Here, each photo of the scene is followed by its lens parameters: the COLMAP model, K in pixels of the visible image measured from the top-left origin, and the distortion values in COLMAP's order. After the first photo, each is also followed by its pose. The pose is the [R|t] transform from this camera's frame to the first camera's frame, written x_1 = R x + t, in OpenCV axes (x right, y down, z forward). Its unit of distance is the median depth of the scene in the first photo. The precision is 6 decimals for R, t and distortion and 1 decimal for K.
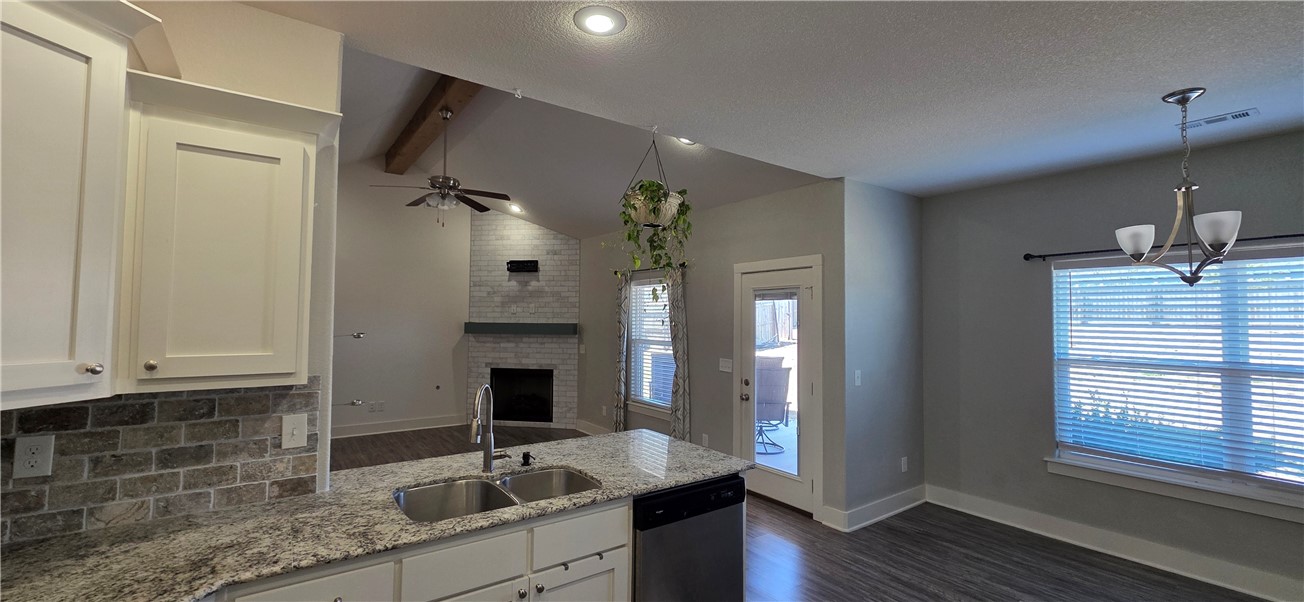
lens RADIAL K [[519.9, 0, 646.9], [0, 519.9, 297.8], [0, 0, 1]] dist [0.012070, -0.000016]
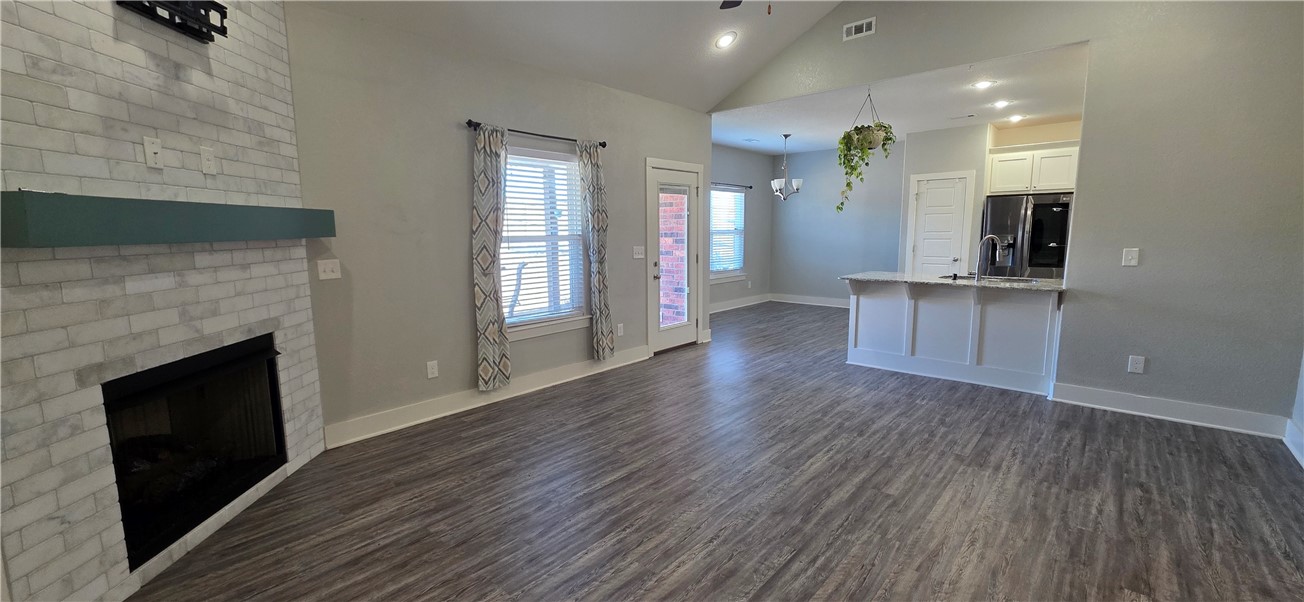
lens RADIAL K [[519.9, 0, 646.9], [0, 519.9, 297.8], [0, 0, 1]] dist [0.012070, -0.000016]
pose [[-0.213493, -0.138627, 0.967059, -0.603469], [-0.033976, 0.990336, 0.134463, 0.051926], [-0.976354, -0.004150, -0.216139, 0.812137]]
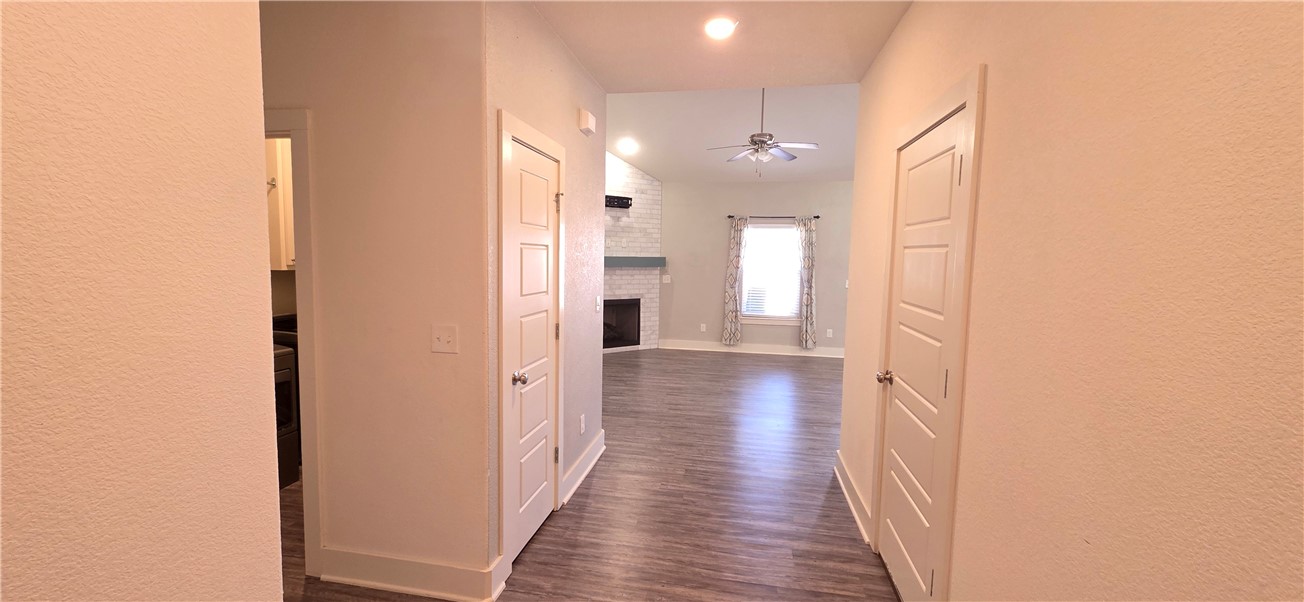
lens RADIAL K [[519.9, 0, 646.9], [0, 519.9, 297.8], [0, 0, 1]] dist [0.012070, -0.000016]
pose [[0.722952, -0.053487, 0.688825, -0.933383], [-0.038444, 0.992340, 0.117402, 0.005233], [-0.689828, -0.111357, 0.715358, 0.193133]]
